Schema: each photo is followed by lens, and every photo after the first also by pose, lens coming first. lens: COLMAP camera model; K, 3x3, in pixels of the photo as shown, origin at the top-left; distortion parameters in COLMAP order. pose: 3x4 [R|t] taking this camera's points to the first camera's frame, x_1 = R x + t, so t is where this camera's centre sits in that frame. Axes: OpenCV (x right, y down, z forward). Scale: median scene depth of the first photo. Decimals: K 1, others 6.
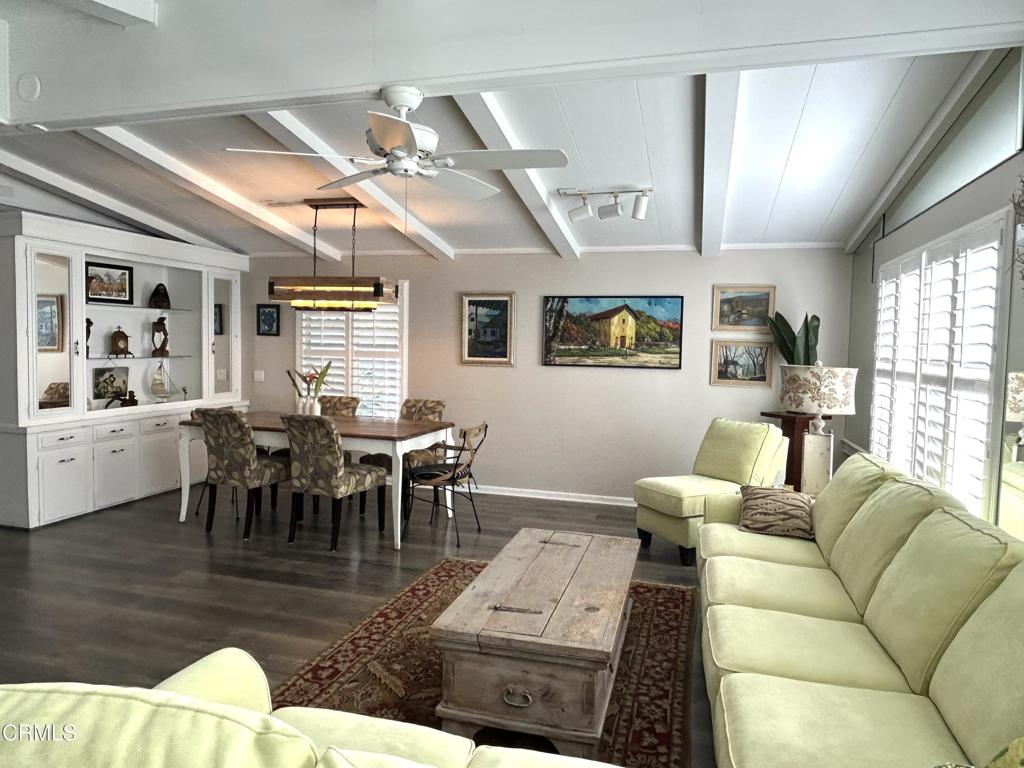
lens RADIAL K [[656.4, 0, 516.0], [0, 656.4, 380.6], [0, 0, 1]] dist [-0.007691, -0.003743]
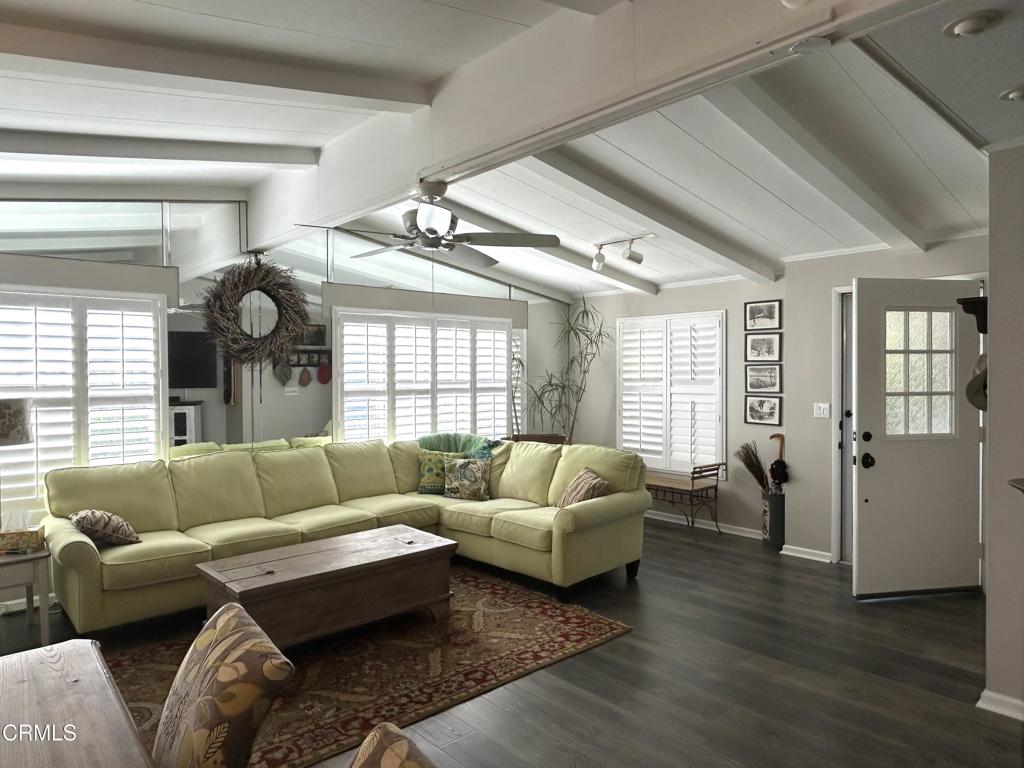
lens RADIAL K [[656.4, 0, 516.0], [0, 656.4, 380.6], [0, 0, 1]] dist [-0.007691, -0.003743]
pose [[-0.850620, -0.020685, 0.525373, -0.809732], [0.018980, 0.997367, 0.069998, -0.115925], [-0.525438, 0.069514, -0.847988, 1.641571]]
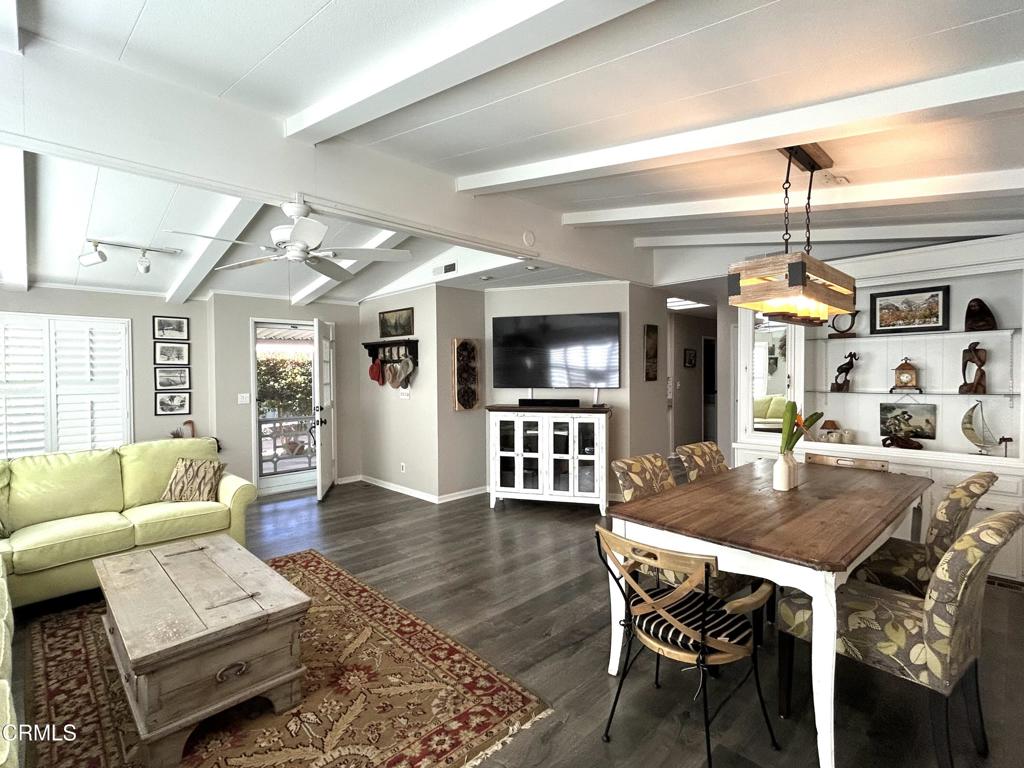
lens RADIAL K [[490.7, 0, 512.1], [0, 490.7, 380.4], [0, 0, 1]] dist [-0.003147, -0.000621]
pose [[-0.499106, -0.004297, -0.866530, 0.443430], [-0.050909, 0.998406, 0.024372, -0.076487], [0.865044, 0.056278, -0.498529, 1.617793]]
